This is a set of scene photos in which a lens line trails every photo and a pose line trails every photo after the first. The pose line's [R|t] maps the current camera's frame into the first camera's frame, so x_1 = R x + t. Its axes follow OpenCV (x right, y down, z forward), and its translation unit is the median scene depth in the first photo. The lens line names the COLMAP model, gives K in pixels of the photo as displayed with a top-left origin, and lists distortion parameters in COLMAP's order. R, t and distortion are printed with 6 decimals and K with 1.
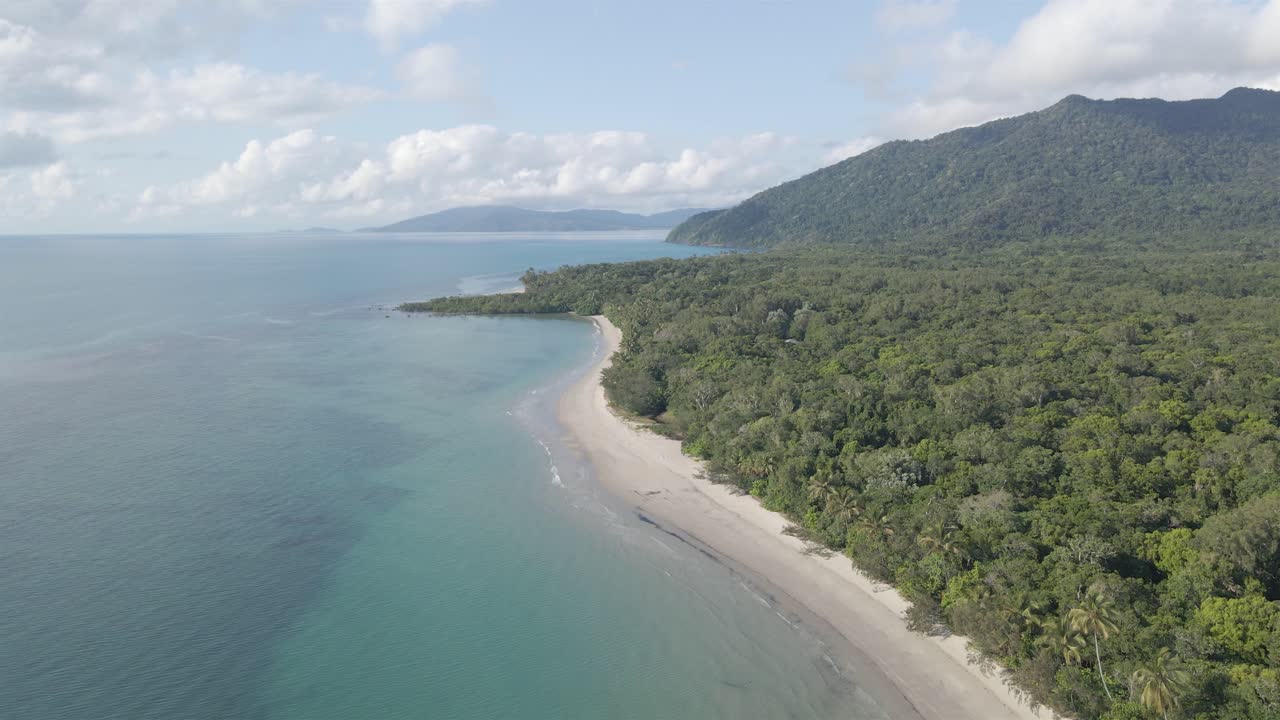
lens RADIAL K [[916.9, 0, 640.0], [0, 916.9, 360.0], [0, 0, 1]] dist [0.002488, -0.000699]
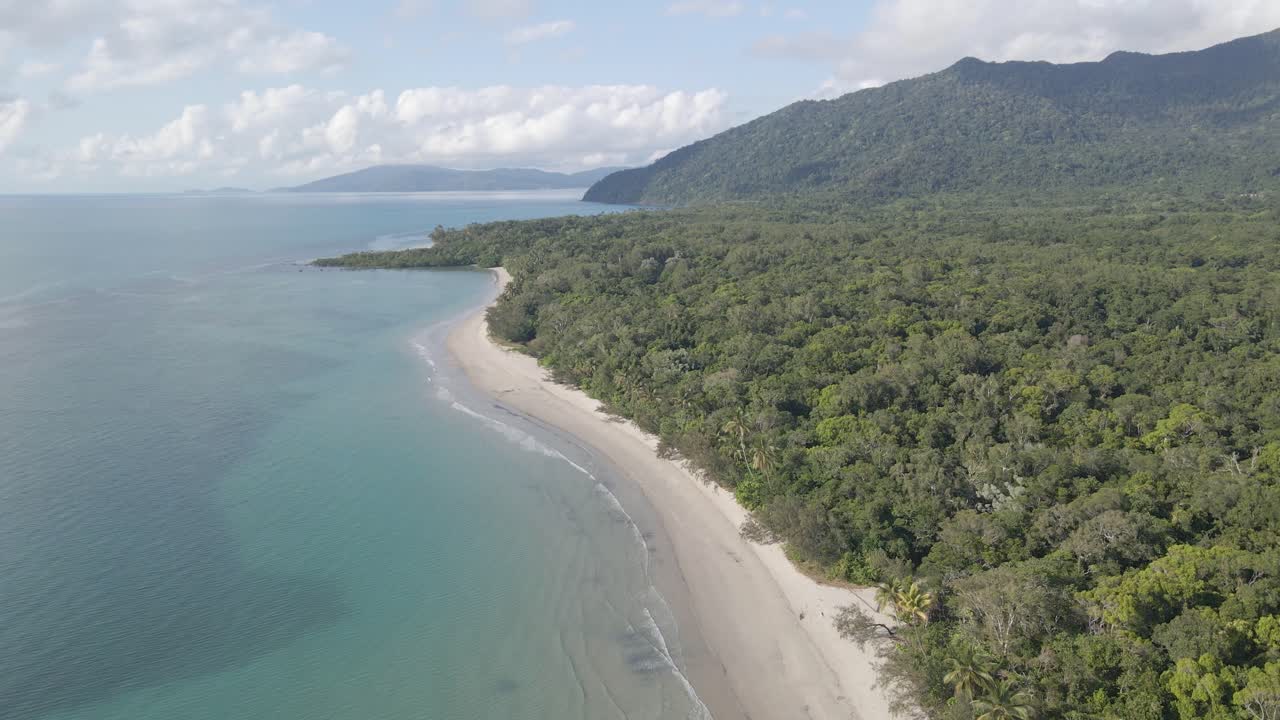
lens RADIAL K [[919.3, 0, 640.0], [0, 919.3, 360.0], [0, 0, 1]] dist [-0.008925, 0.006009]
pose [[0.996764, -0.019500, 0.077983, 0.014751], [0.016097, 0.998900, 0.044039, 0.006868], [-0.078756, -0.042641, 0.995982, -0.046025]]
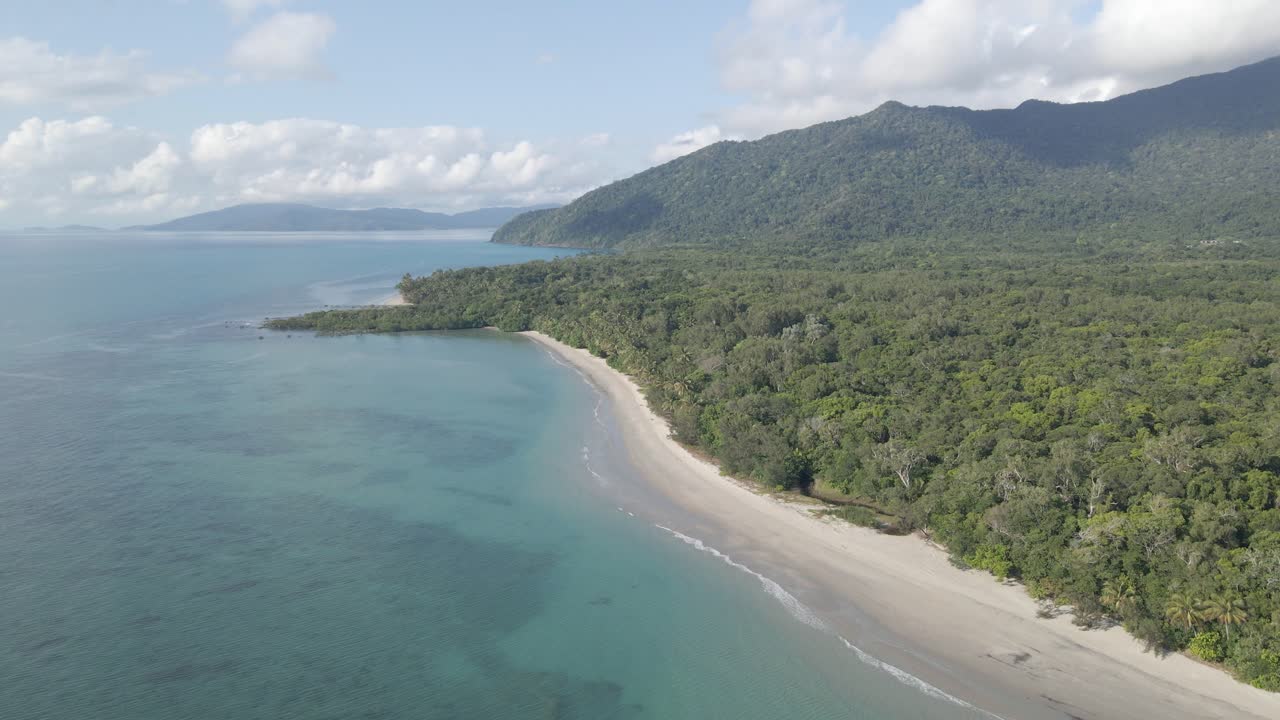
lens RADIAL K [[919.3, 0, 640.0], [0, 919.3, 360.0], [0, 0, 1]] dist [-0.008925, 0.006009]
pose [[0.976590, -0.026912, 0.213419, -0.053649], [0.026820, 0.999635, 0.003323, -0.009478], [-0.213431, 0.002479, 0.976955, 0.066374]]
